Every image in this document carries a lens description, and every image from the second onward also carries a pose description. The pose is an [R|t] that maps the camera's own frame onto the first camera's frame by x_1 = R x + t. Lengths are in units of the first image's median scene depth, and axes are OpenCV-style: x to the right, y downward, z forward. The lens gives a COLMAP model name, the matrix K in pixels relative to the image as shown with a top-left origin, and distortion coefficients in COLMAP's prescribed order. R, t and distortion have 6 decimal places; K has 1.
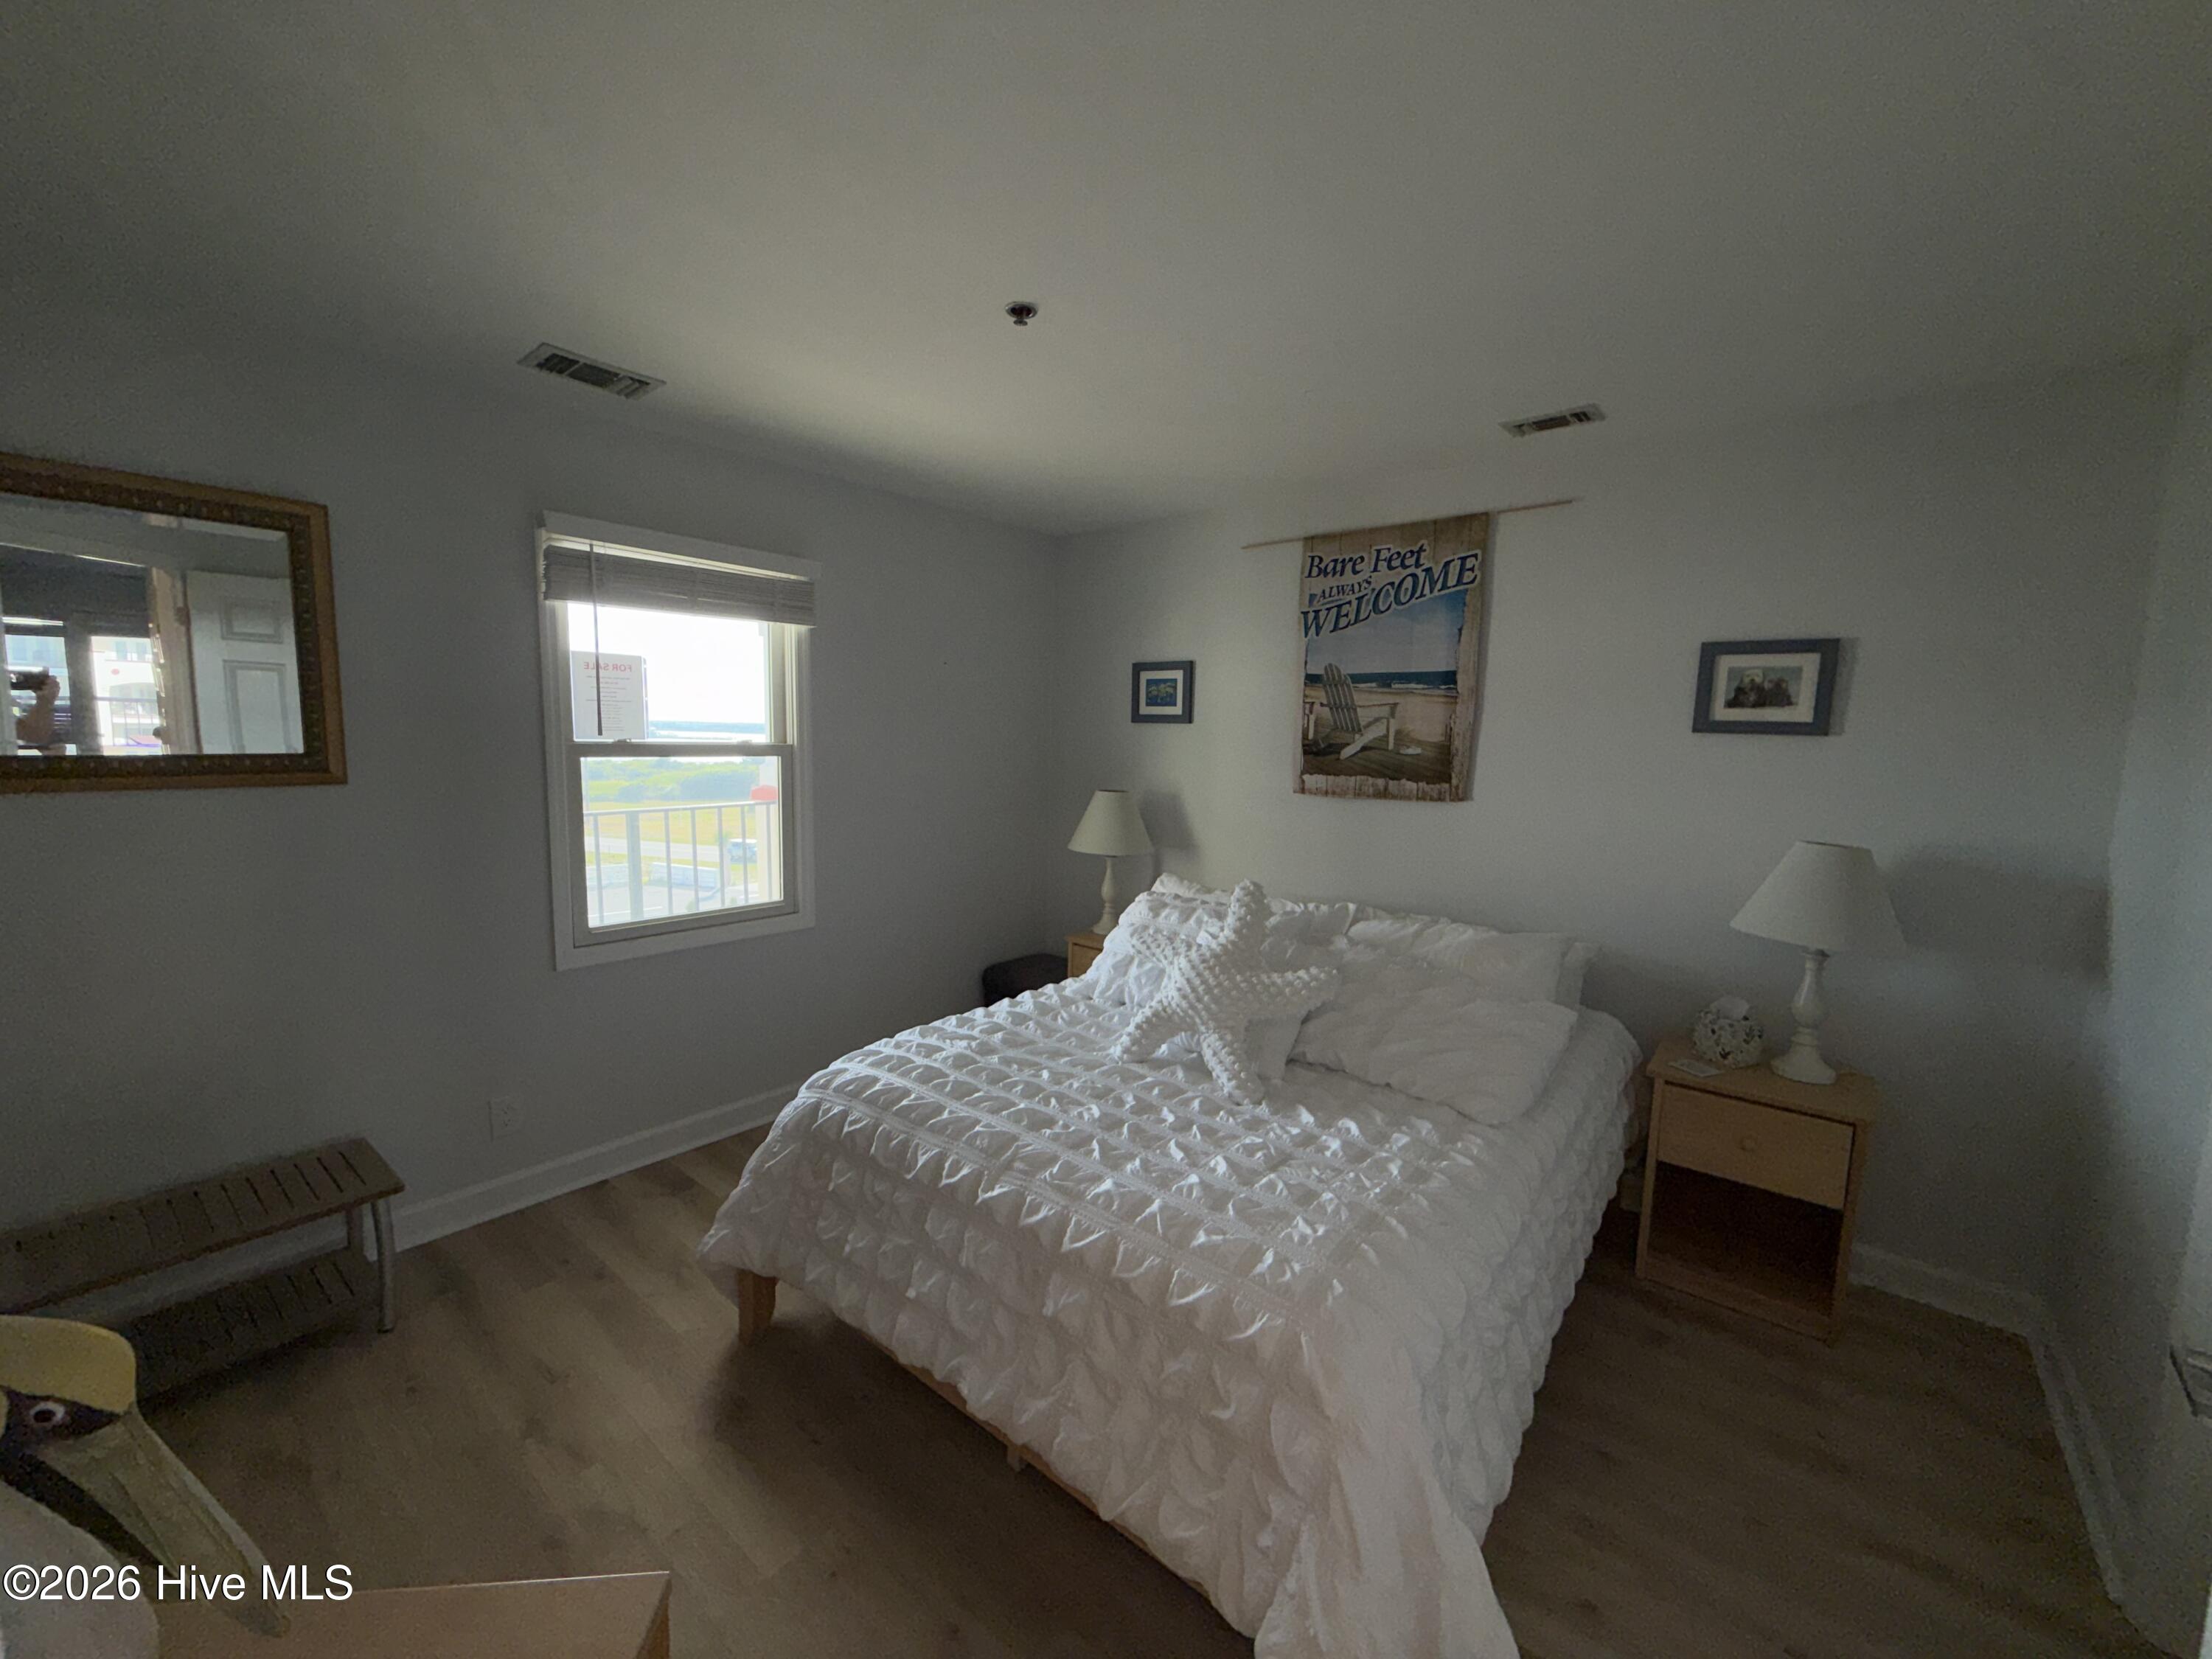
lens RADIAL K [[878.1, 0, 1099.7], [0, 878.1, 828.5], [0, 0, 1]] dist [0.000766, -0.000904]
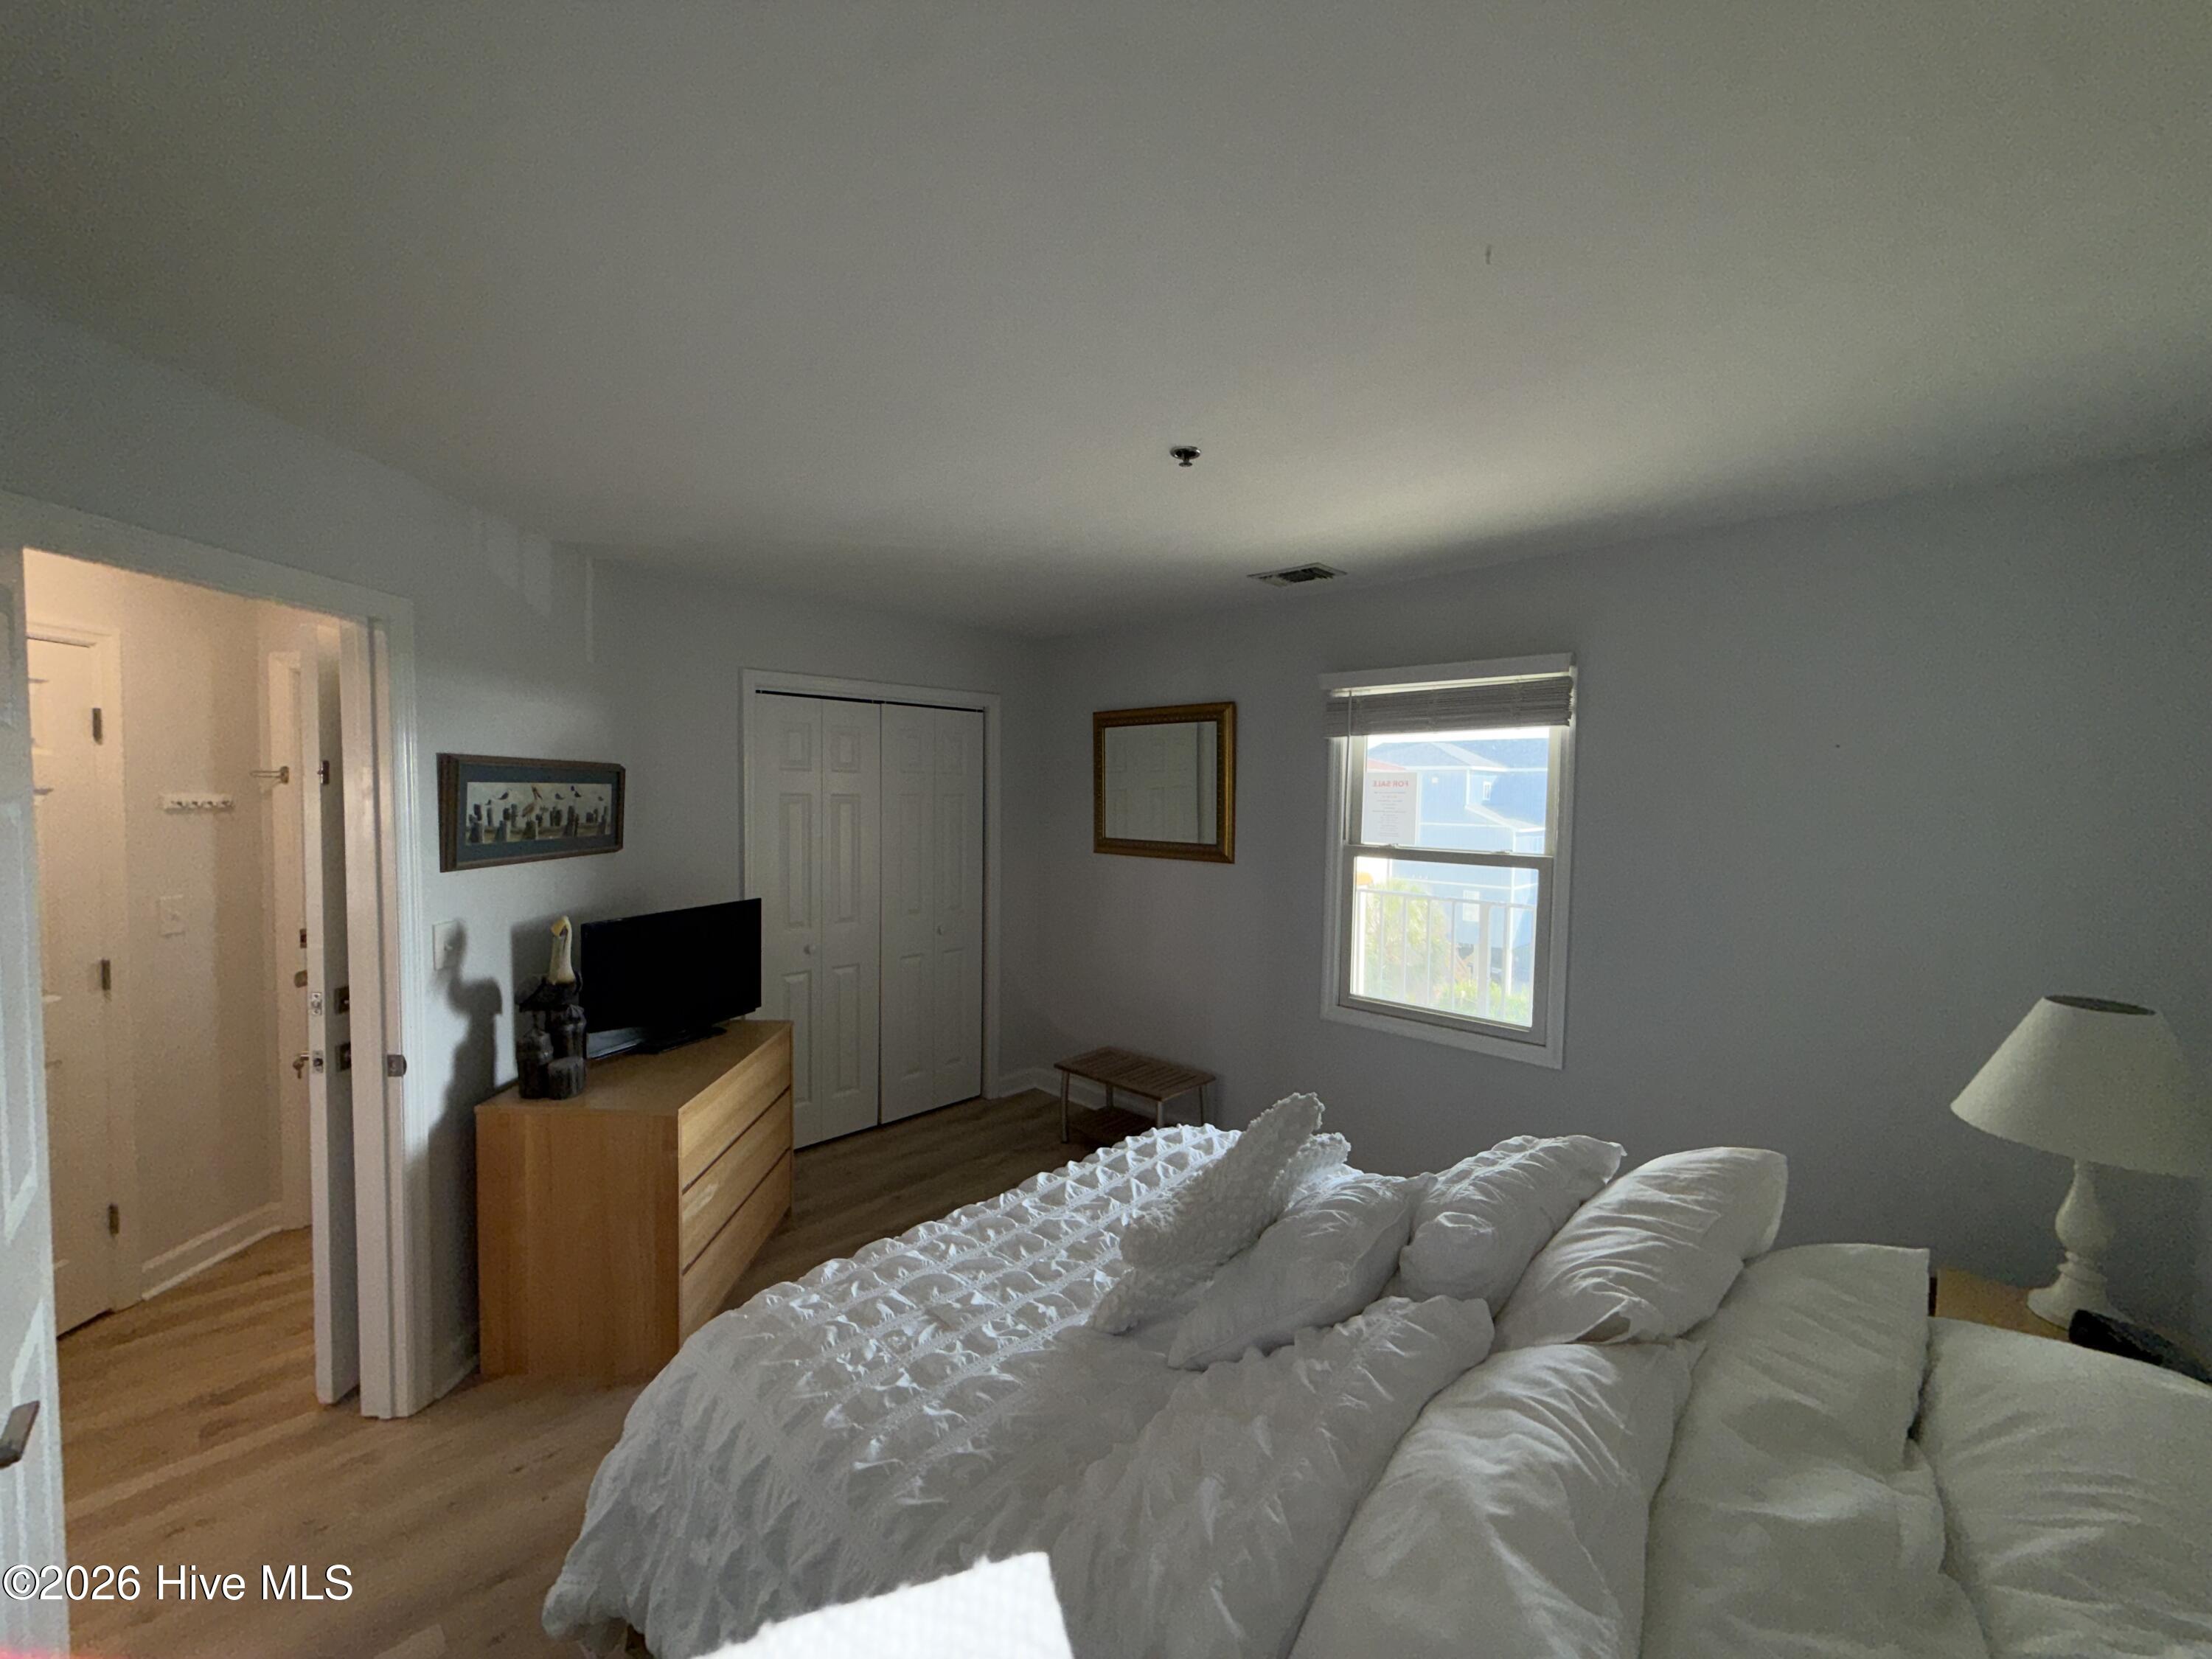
lens RADIAL K [[878.1, 0, 1099.7], [0, 878.1, 828.5], [0, 0, 1]] dist [0.000766, -0.000904]
pose [[-0.070339, 0.018218, -0.997357, 0.671075], [-0.127613, 0.991453, 0.027110, -0.105920], [0.989327, 0.129183, -0.067413, 0.699756]]
